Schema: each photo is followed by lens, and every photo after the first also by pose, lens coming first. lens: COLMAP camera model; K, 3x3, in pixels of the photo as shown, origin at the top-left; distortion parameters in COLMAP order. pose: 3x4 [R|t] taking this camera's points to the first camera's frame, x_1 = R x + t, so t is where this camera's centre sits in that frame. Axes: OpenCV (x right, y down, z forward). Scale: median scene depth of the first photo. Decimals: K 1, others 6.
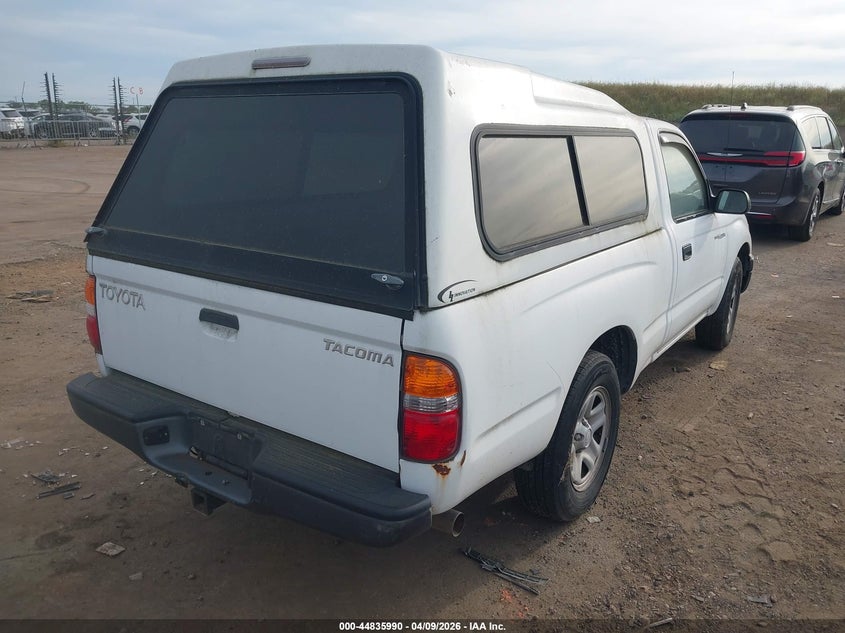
lens RADIAL K [[661.2, 0, 425.9], [0, 661.2, 316.9], [0, 0, 1]] dist [0.003858, -0.007169]
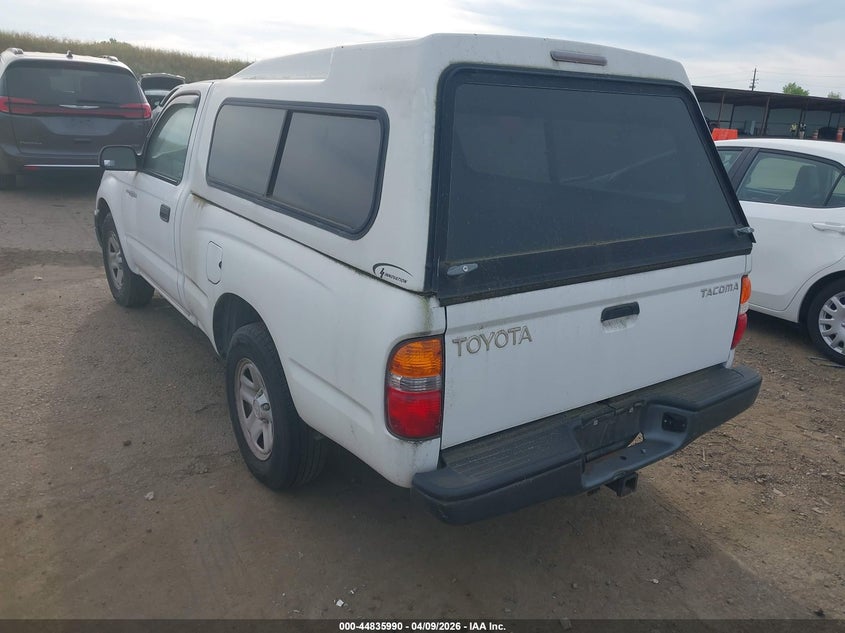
lens RADIAL K [[661.2, 0, 425.9], [0, 661.2, 316.9], [0, 0, 1]] dist [0.003858, -0.007169]
pose [[0.356560, -0.291344, 0.887684, -1.301334], [0.214330, 0.950303, 0.225805, -0.279897], [-0.909356, 0.109744, 0.401284, 0.831922]]
